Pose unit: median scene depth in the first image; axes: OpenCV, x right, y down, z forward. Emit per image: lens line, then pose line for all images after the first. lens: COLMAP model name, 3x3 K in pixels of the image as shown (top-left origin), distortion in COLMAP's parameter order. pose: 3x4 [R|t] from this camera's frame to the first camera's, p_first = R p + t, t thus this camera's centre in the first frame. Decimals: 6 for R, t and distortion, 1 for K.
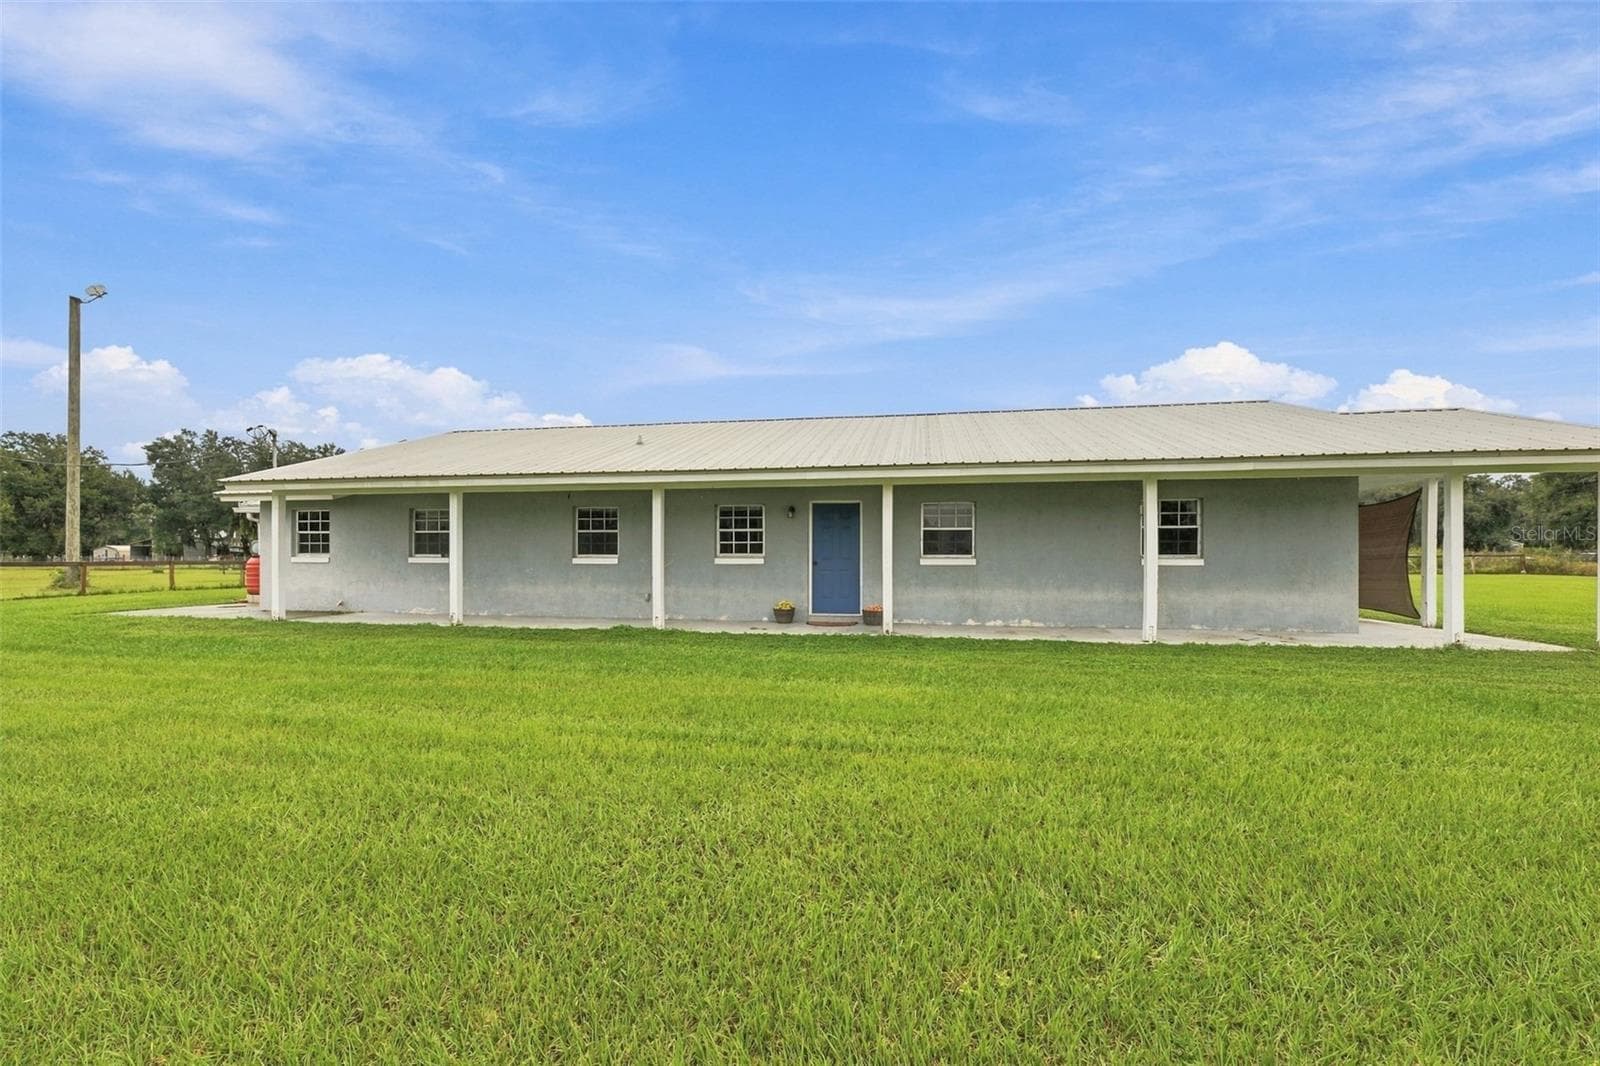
lens RADIAL K [[661.4, 0, 800.0], [0, 661.4, 533.0], [0, 0, 1]] dist [-0.020953, -0.000392]
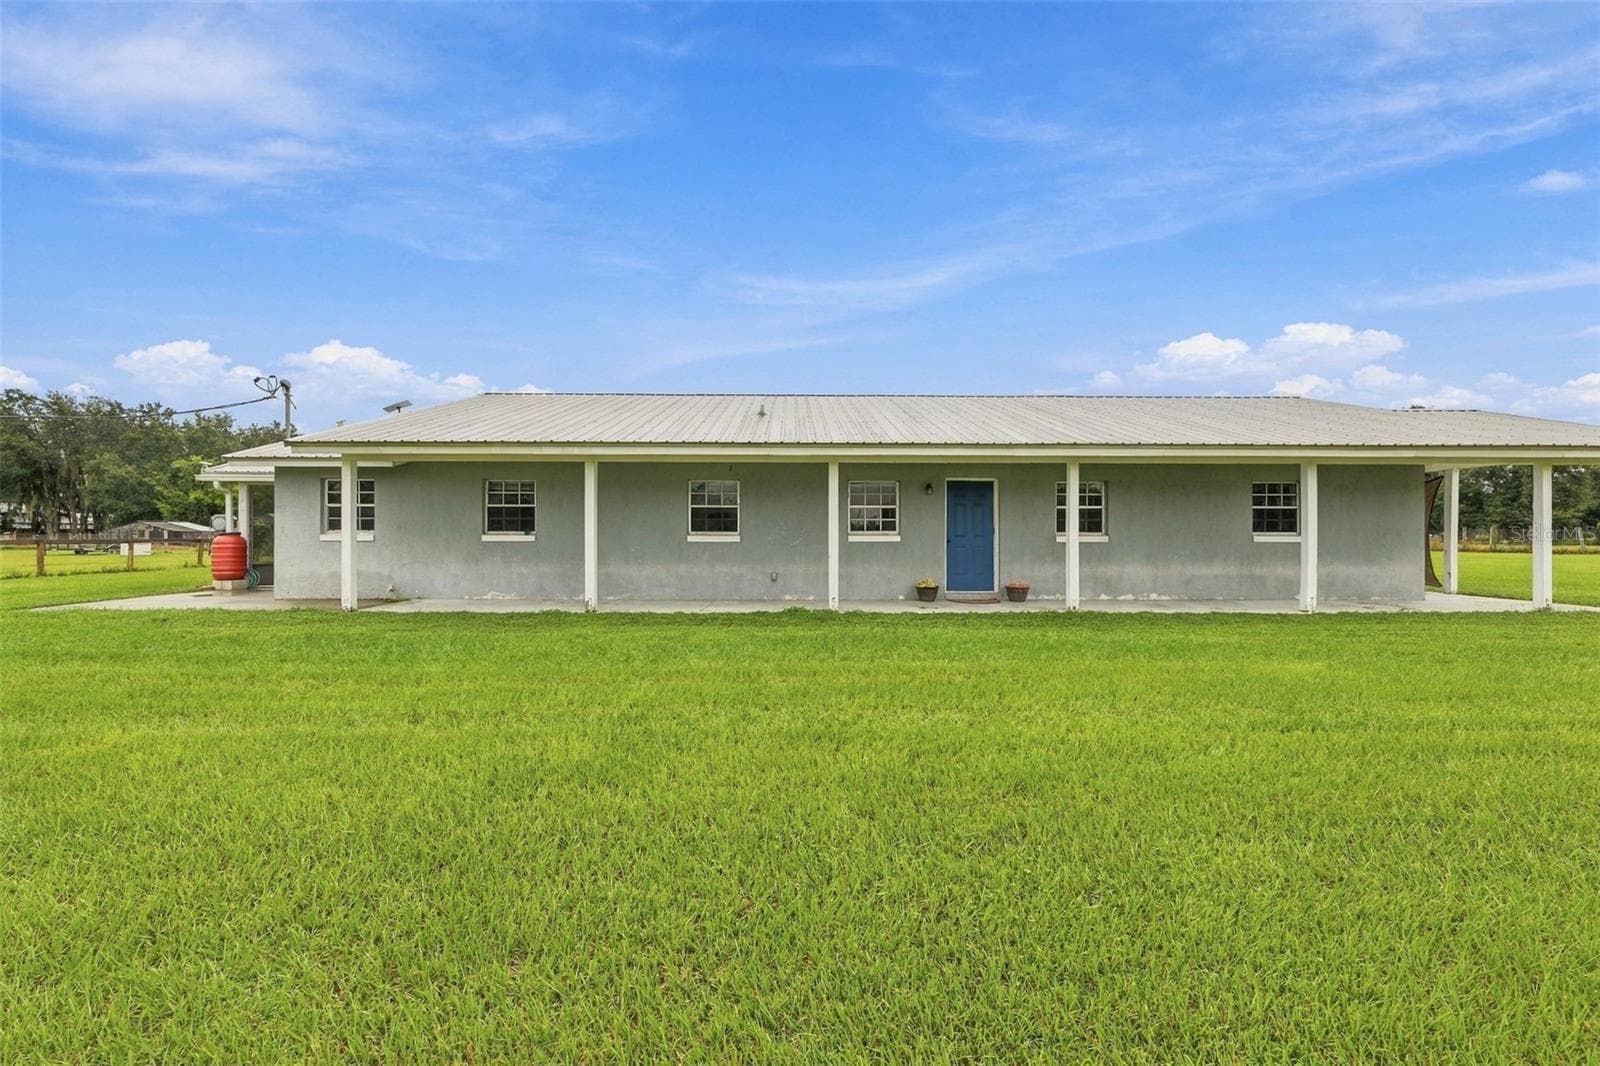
lens RADIAL K [[661.4, 0, 800.0], [0, 661.4, 533.0], [0, 0, 1]] dist [-0.020953, -0.000392]
pose [[0.981868, 0.000092, 0.189564, -0.379143], [-0.006620, 0.999407, 0.033803, 0.002148], [-0.189448, -0.034445, 0.981286, 0.068311]]
